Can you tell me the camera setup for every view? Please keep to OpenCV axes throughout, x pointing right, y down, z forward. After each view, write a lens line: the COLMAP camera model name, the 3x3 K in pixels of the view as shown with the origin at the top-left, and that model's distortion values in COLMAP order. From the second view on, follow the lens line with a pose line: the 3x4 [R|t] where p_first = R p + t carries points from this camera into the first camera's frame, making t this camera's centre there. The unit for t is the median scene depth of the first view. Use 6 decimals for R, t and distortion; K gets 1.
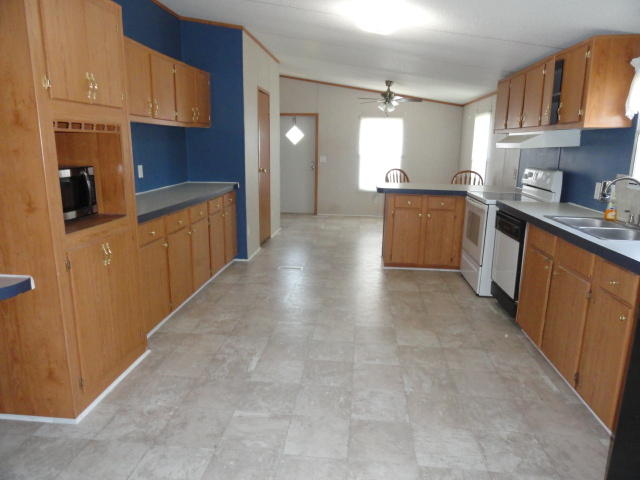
lens RADIAL K [[441.1, 0, 320.0], [0, 441.1, 240.0], [0, 0, 1]] dist [-0.029908, 0.034800]
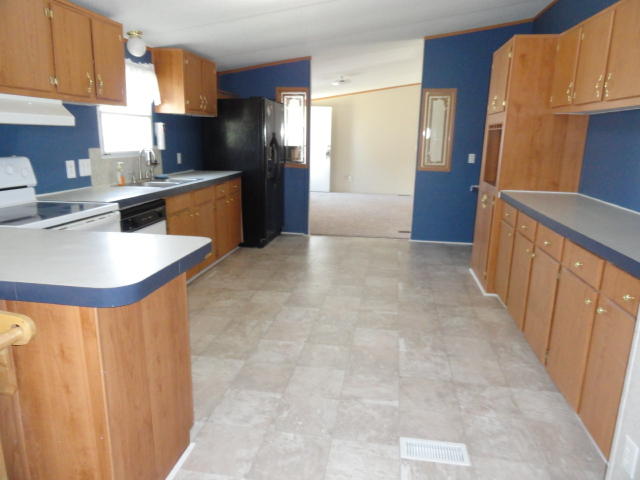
lens RADIAL K [[441.1, 0, 320.0], [0, 441.1, 240.0], [0, 0, 1]] dist [-0.029908, 0.034800]
pose [[-0.997342, -0.039852, 0.060996, -0.011867], [-0.009350, 0.900235, 0.435303, -0.393484], [-0.072259, 0.433576, -0.898215, 1.855080]]
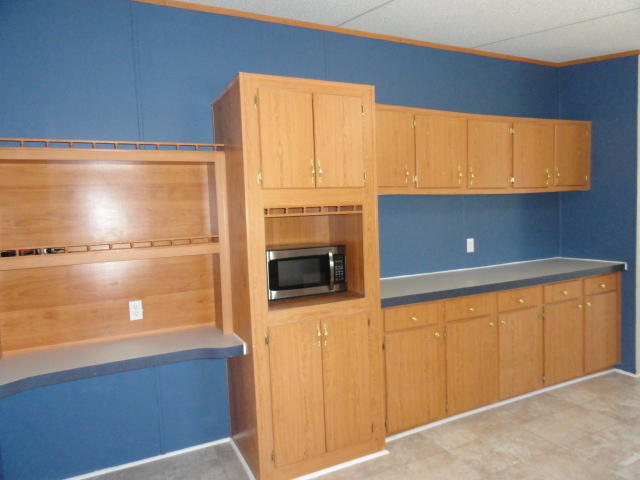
lens RADIAL K [[441.1, 0, 320.0], [0, 441.1, 240.0], [0, 0, 1]] dist [-0.029908, 0.034800]
pose [[0.512977, 0.016350, -0.858246, 0.309101], [-0.135686, 0.988794, -0.062263, -0.101046], [0.847611, 0.148392, 0.509447, 0.399233]]
